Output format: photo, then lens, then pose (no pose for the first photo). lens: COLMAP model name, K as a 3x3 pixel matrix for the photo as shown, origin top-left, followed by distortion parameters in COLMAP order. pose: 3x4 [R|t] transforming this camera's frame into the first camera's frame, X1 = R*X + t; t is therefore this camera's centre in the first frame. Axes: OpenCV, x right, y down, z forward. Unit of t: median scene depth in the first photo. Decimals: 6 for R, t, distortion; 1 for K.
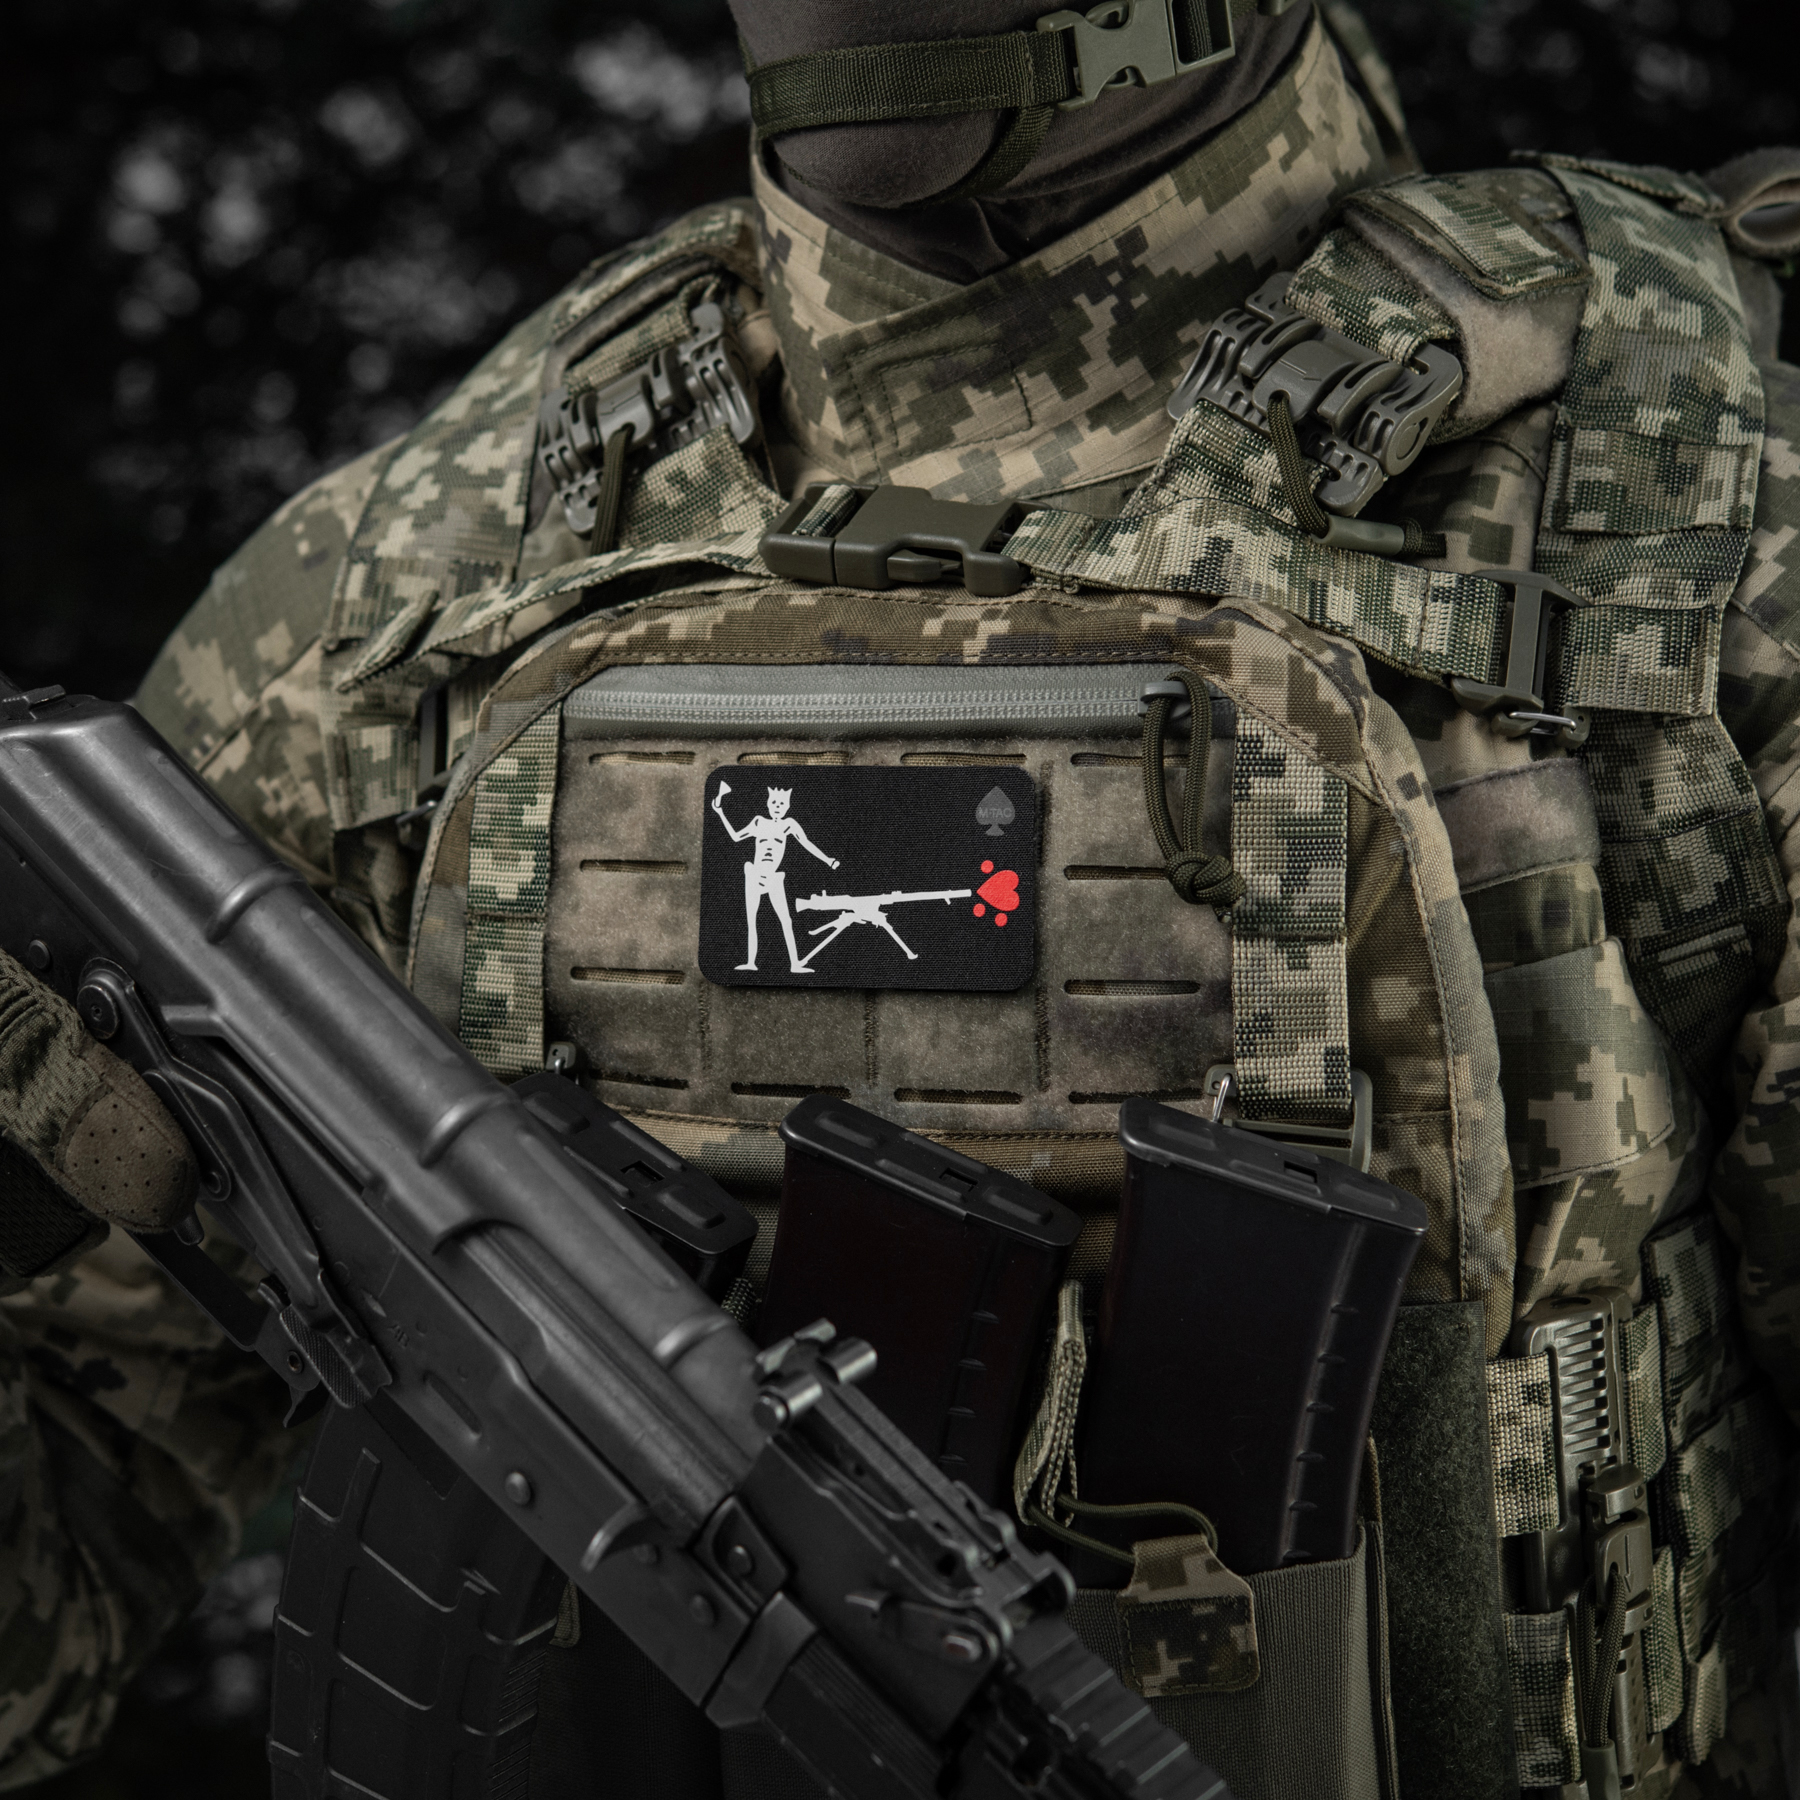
lens RADIAL K [[5809.4, 0, 900.0], [0, 5809.4, 900.0], [0, 0, 1]] dist [0.092126, -2.120772]
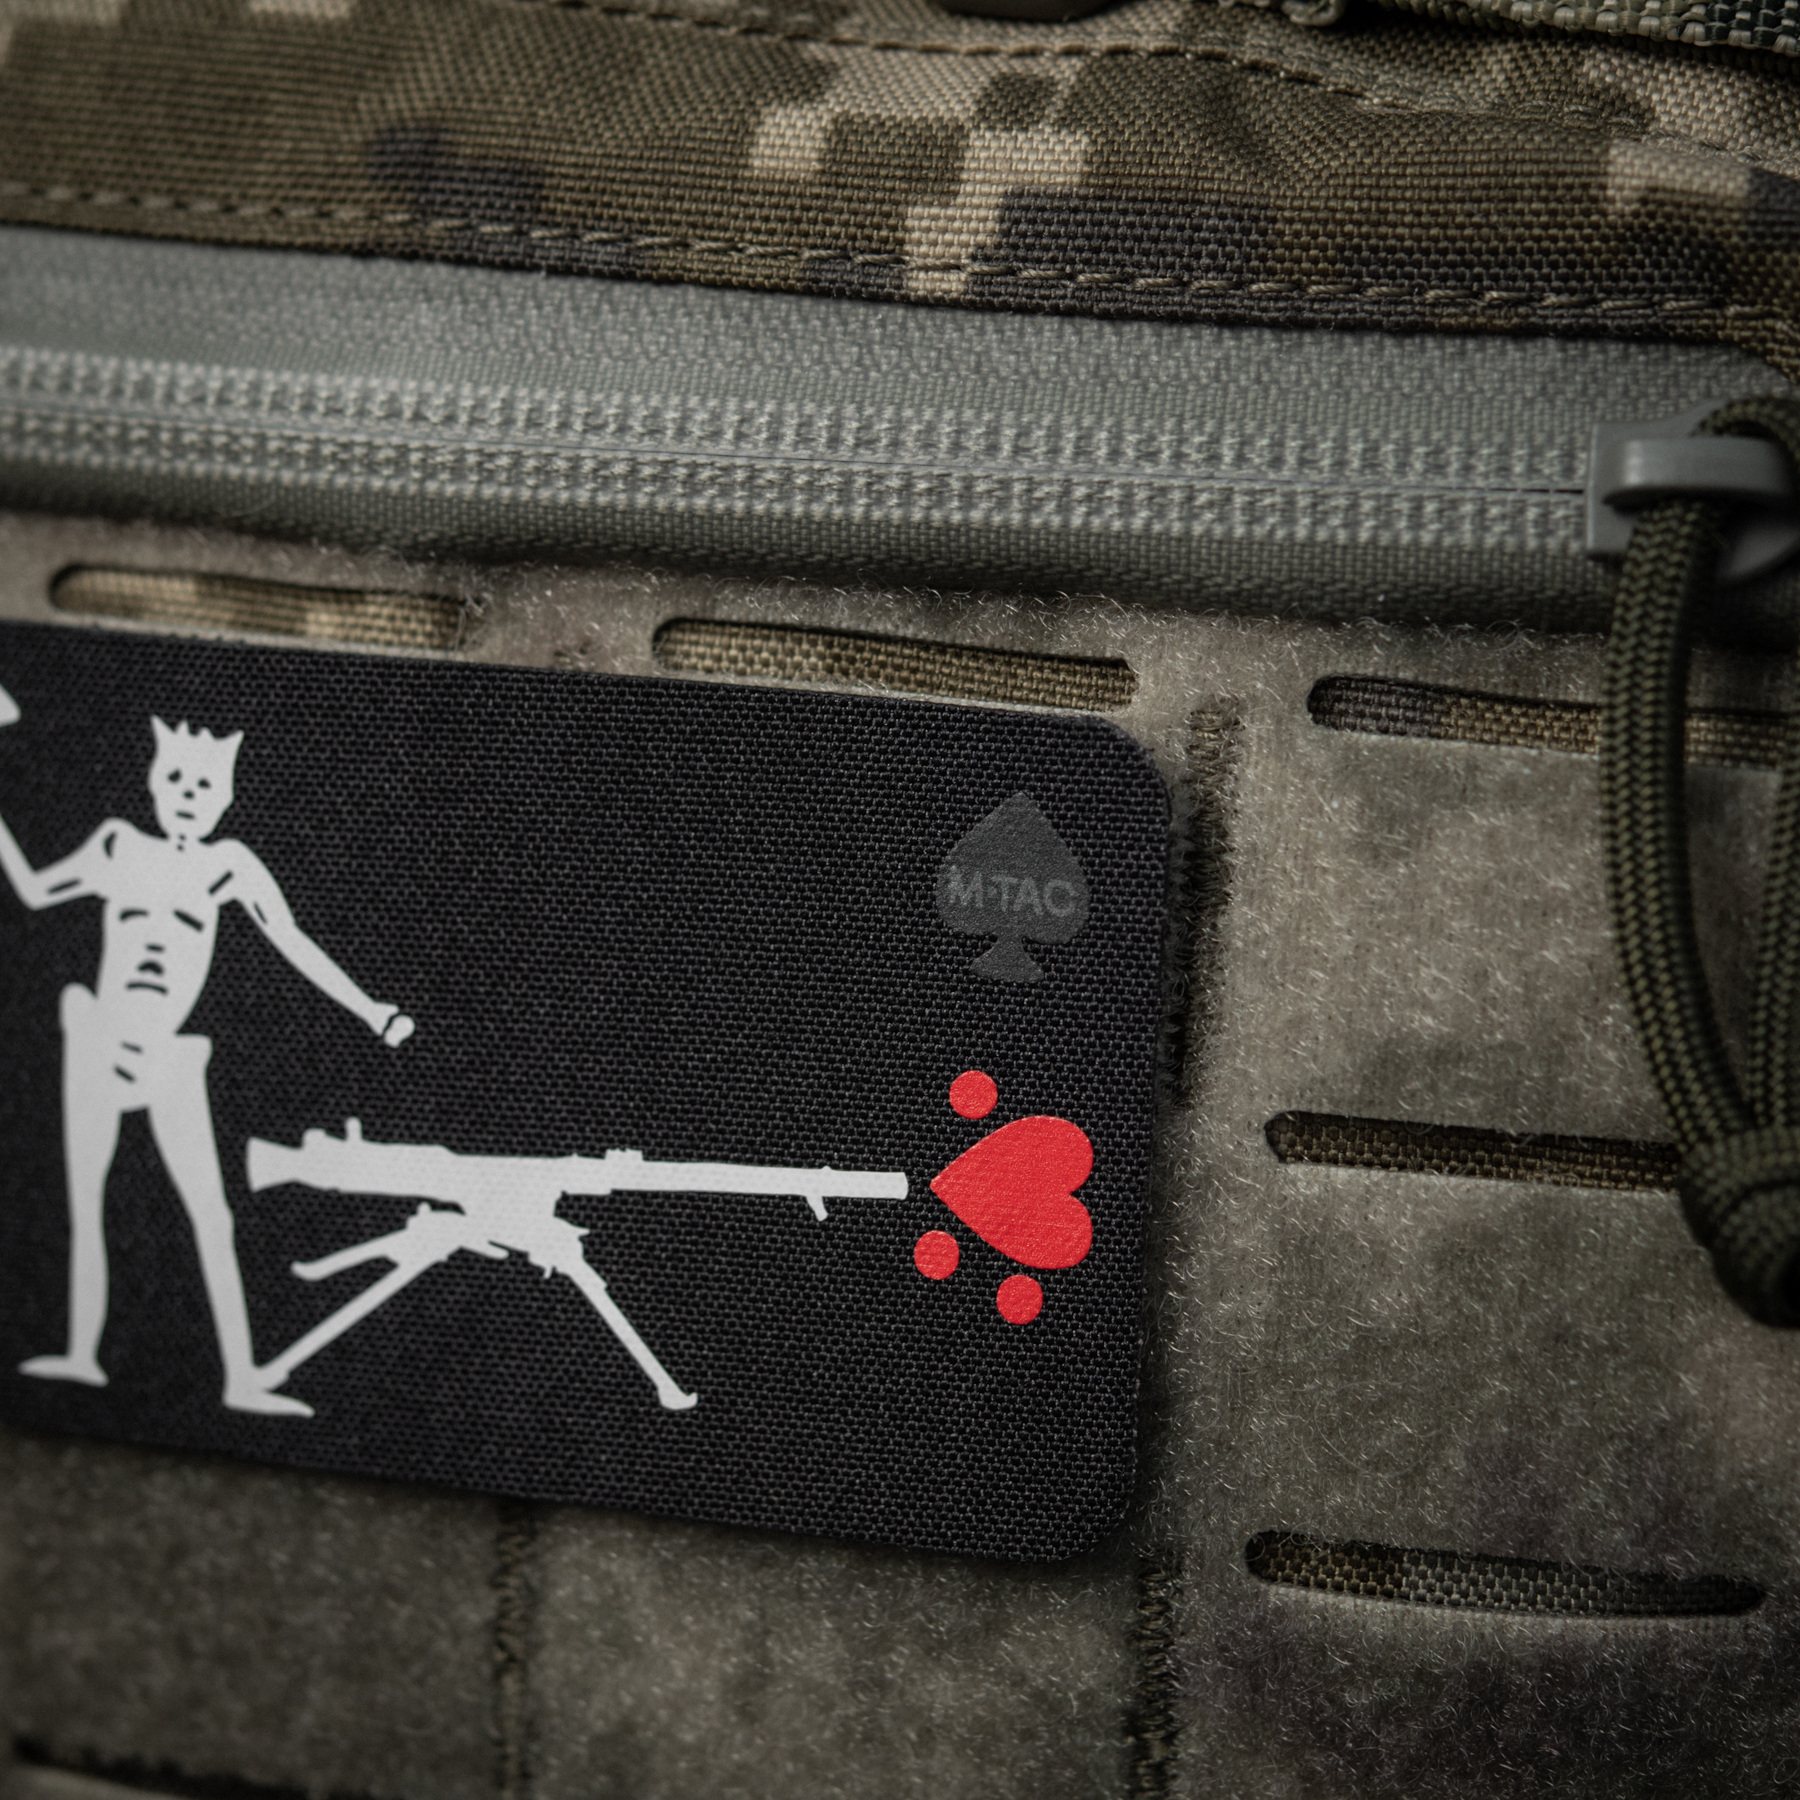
lens RADIAL K [[5809.4, 0, 900.0], [0, 5809.4, 900.0], [0, 0, 1]] dist [0.092126, -2.120772]
pose [[0.997686, 0.027231, 0.062300, -0.004905], [-0.038777, 0.980552, 0.192390, -0.064552], [-0.055850, -0.194360, 0.979339, 0.739691]]
